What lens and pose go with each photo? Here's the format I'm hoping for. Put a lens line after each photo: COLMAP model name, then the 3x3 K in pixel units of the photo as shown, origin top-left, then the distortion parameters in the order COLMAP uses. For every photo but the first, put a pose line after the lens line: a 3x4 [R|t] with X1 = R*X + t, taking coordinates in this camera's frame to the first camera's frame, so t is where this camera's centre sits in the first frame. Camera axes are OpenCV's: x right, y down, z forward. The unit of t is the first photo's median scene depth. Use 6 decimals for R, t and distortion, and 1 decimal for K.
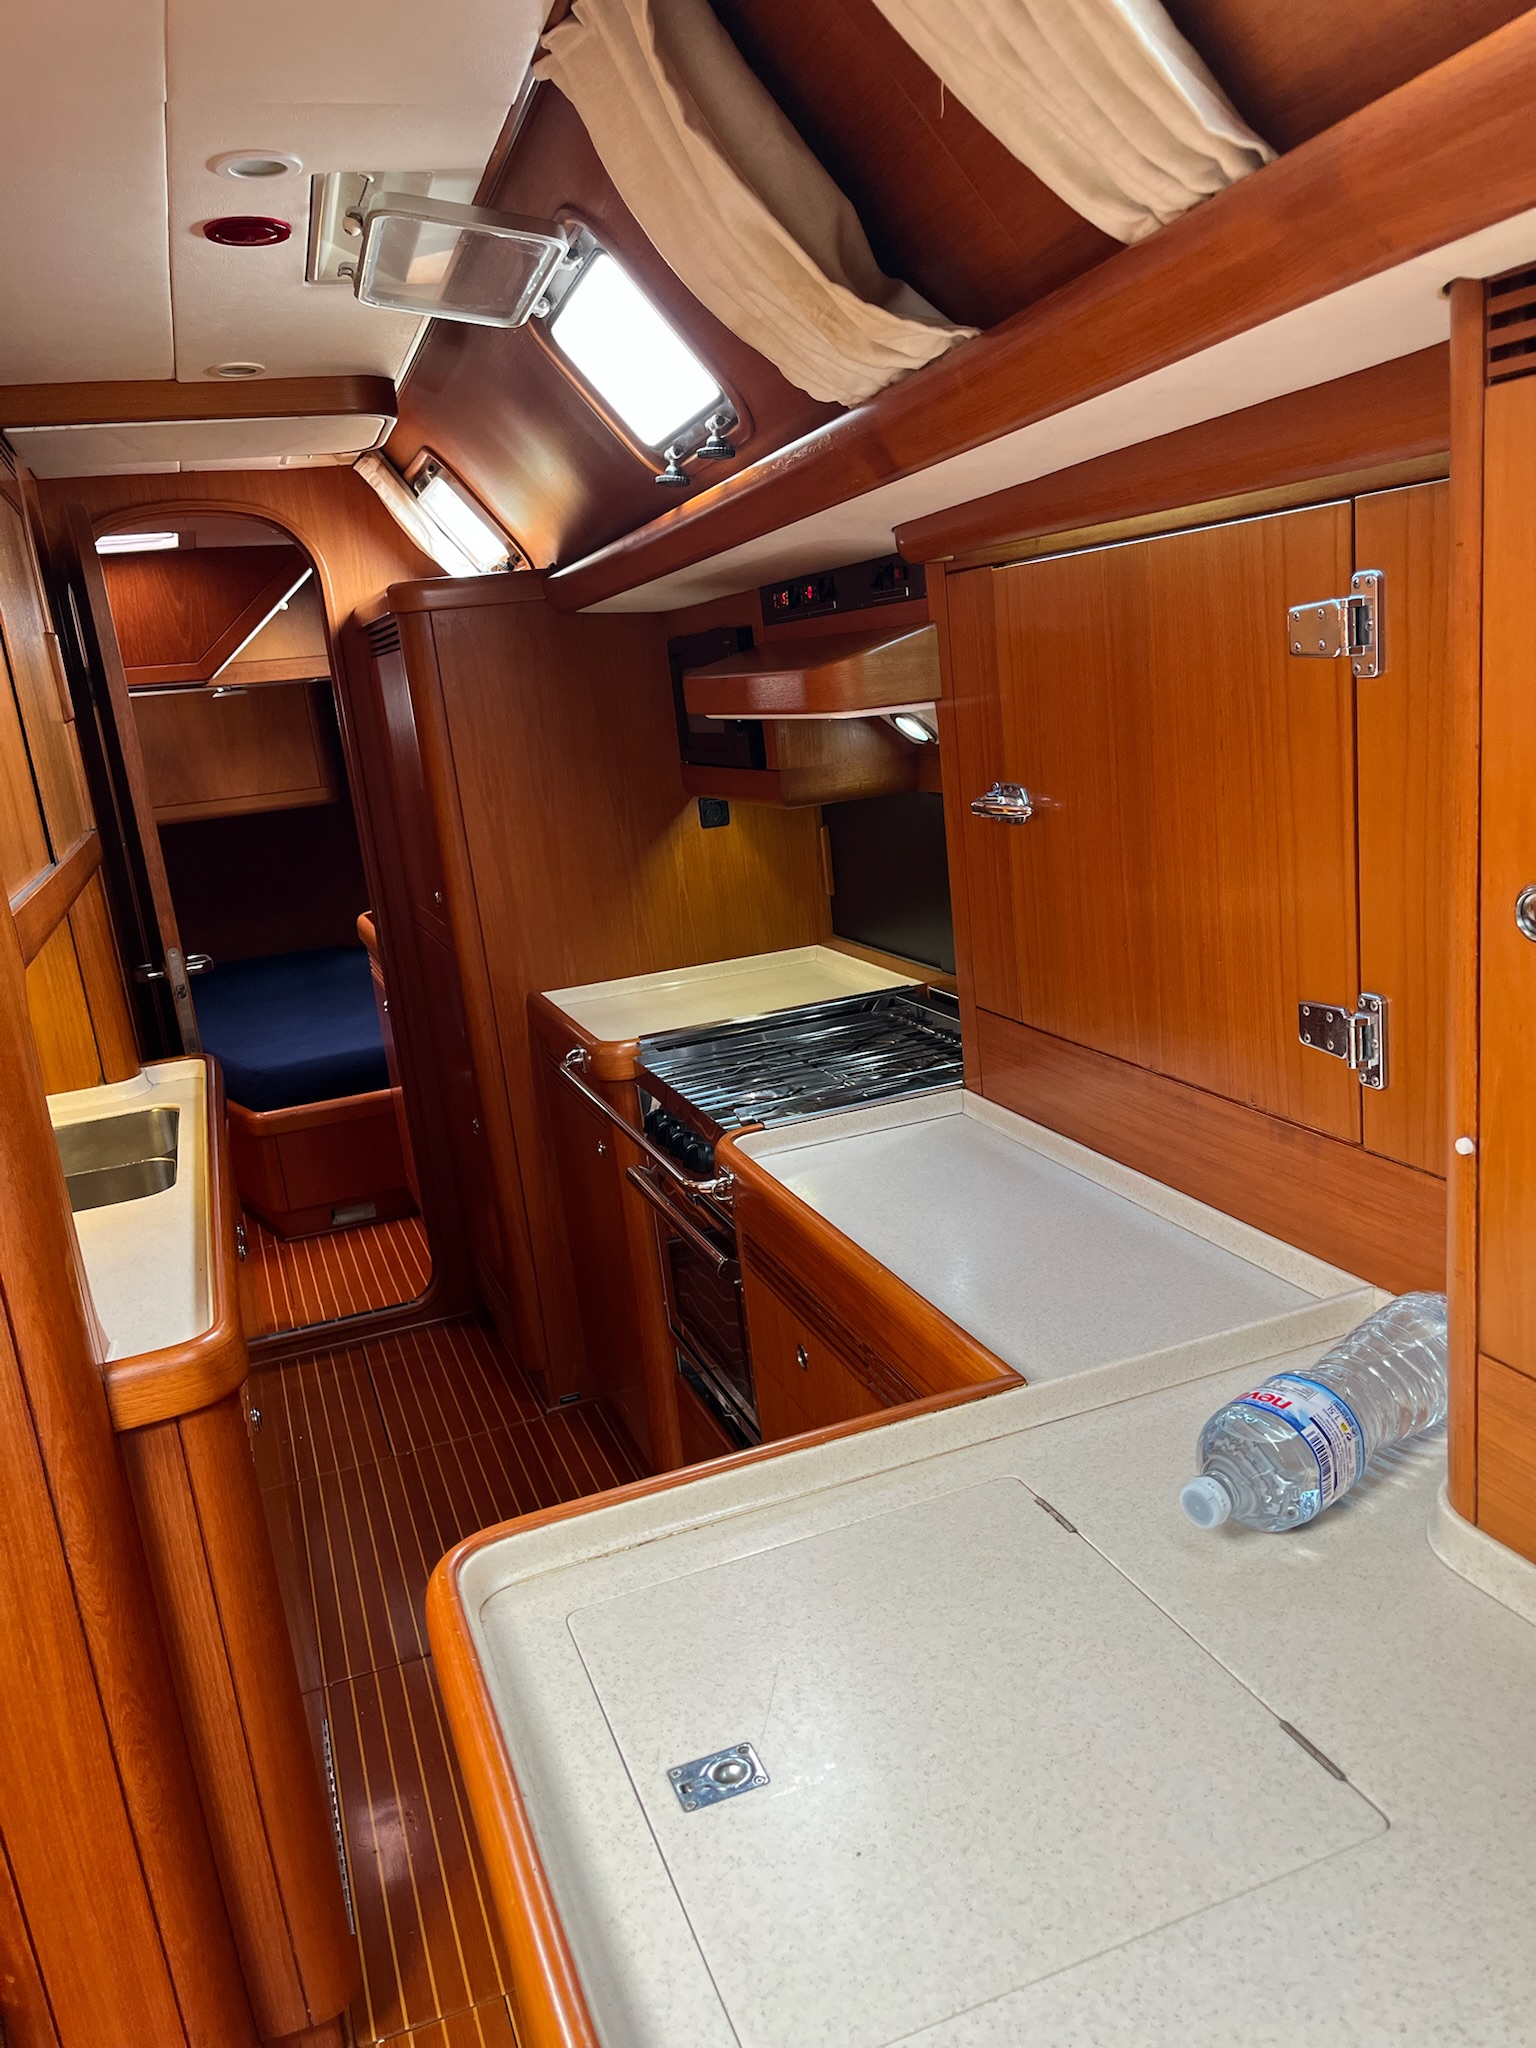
lens RADIAL K [[1548.2, 0, 772.1], [0, 1548.2, 1024.3], [0, 0, 1]] dist [0.047883, -0.096262]
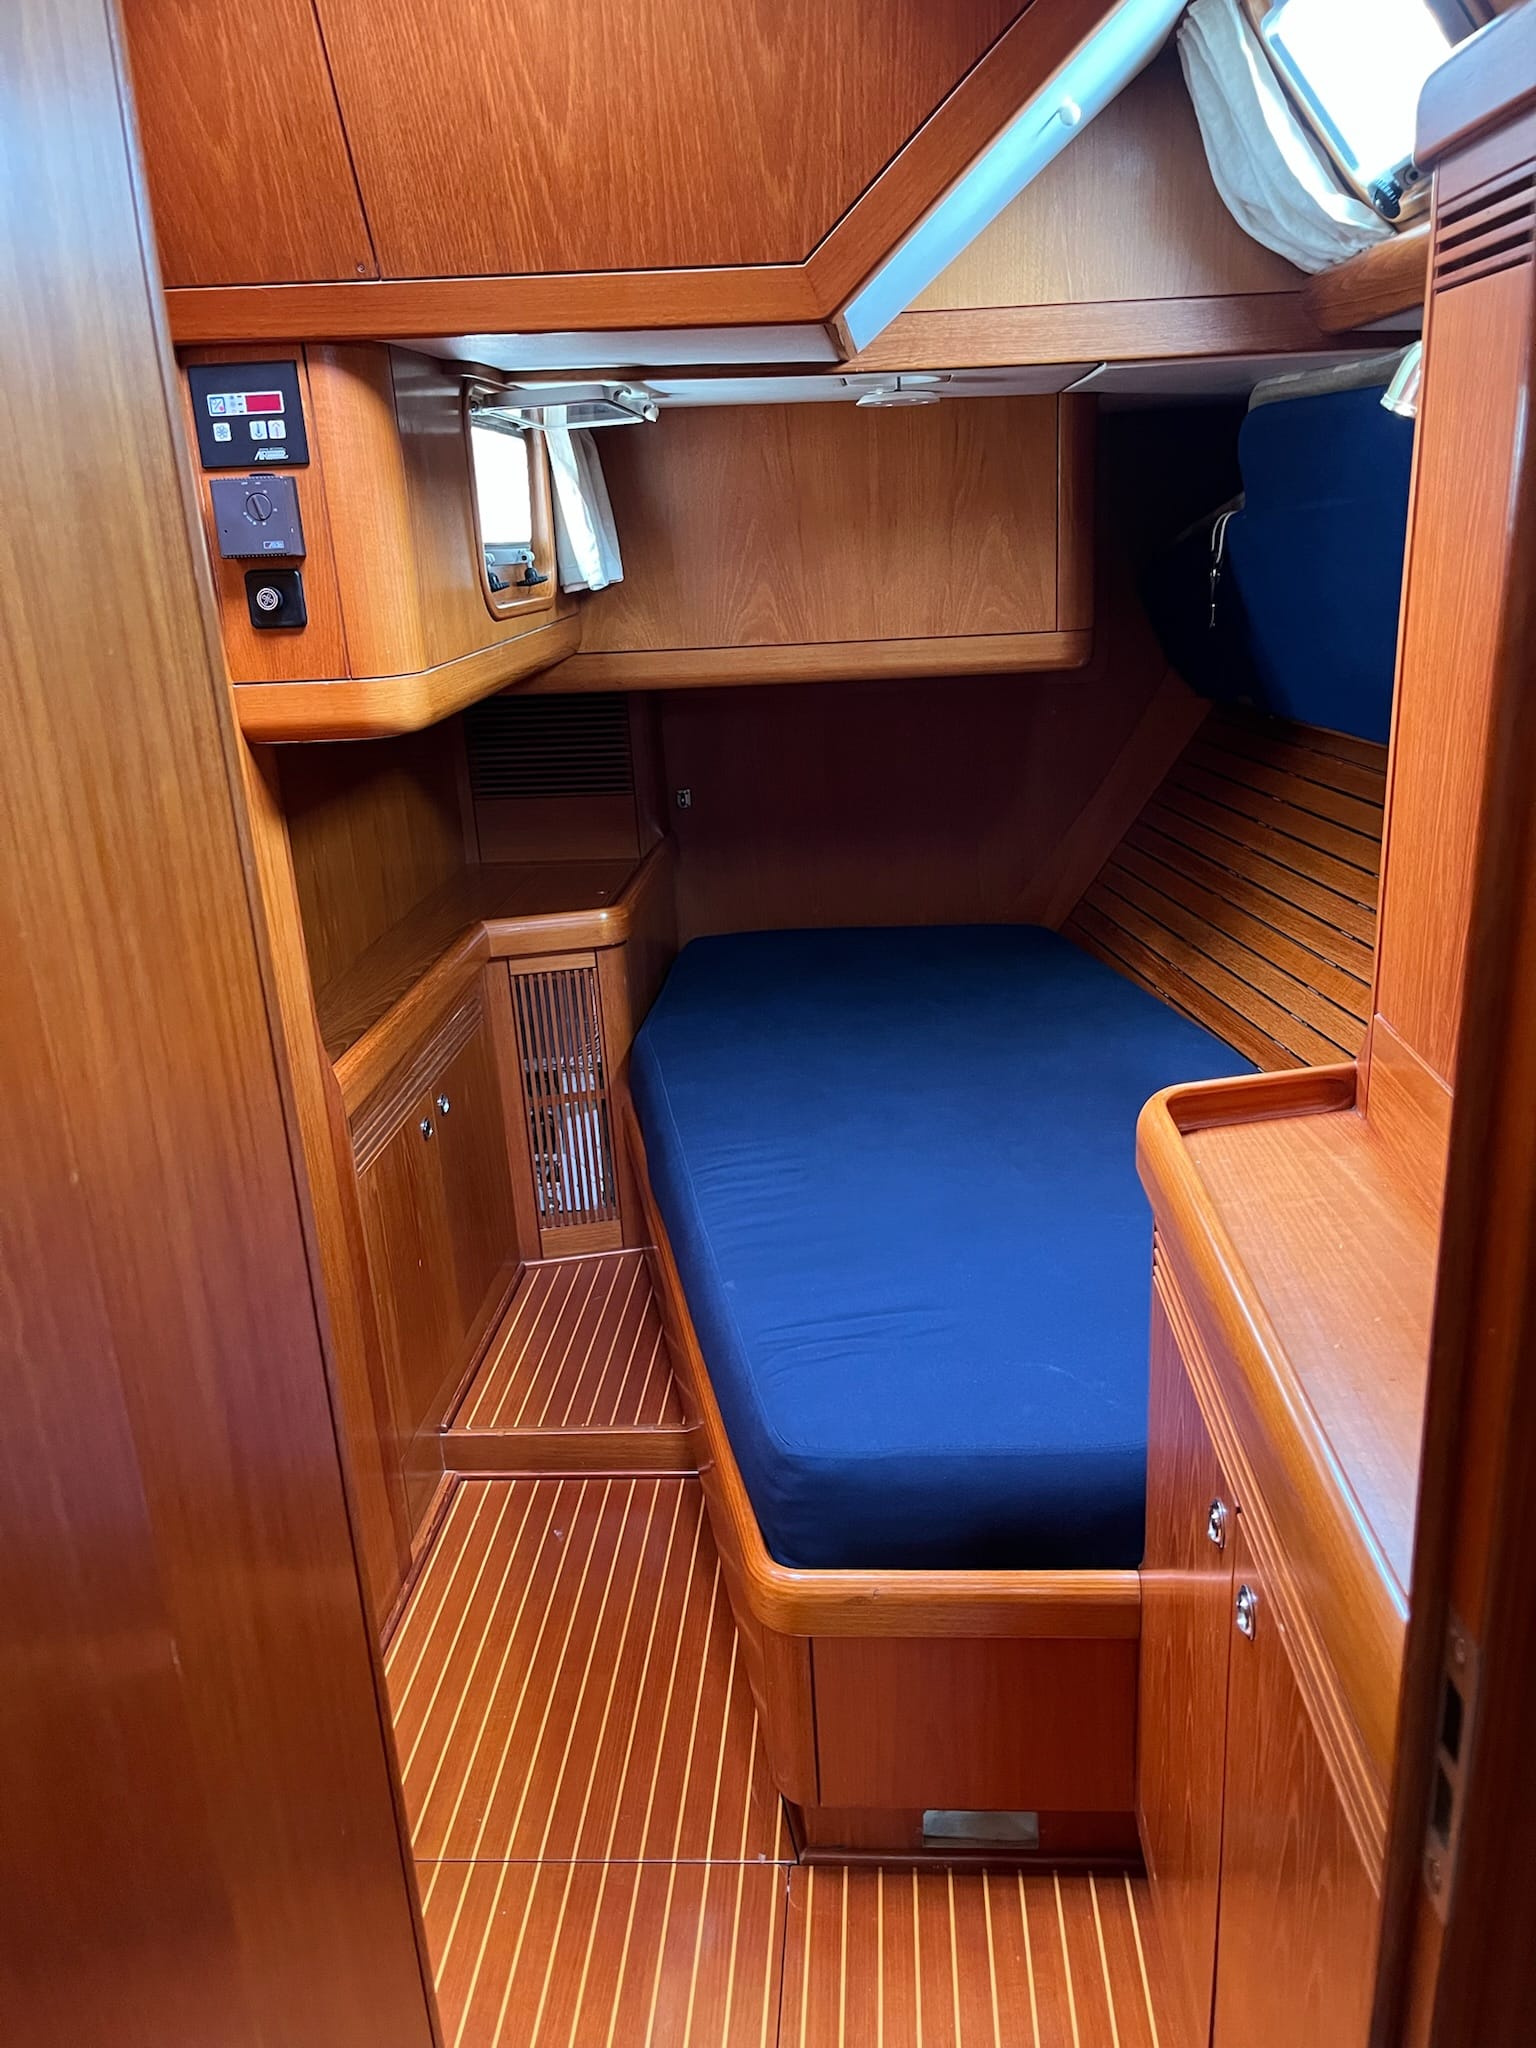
lens RADIAL K [[1548.2, 0, 772.1], [0, 1548.2, 1024.3], [0, 0, 1]] dist [0.047883, -0.096262]
pose [[0.910439, 0.189504, -0.367681, -0.212232], [-0.142273, 0.978113, 0.151832, -0.116932], [0.388407, -0.085923, 0.917473, 0.648712]]
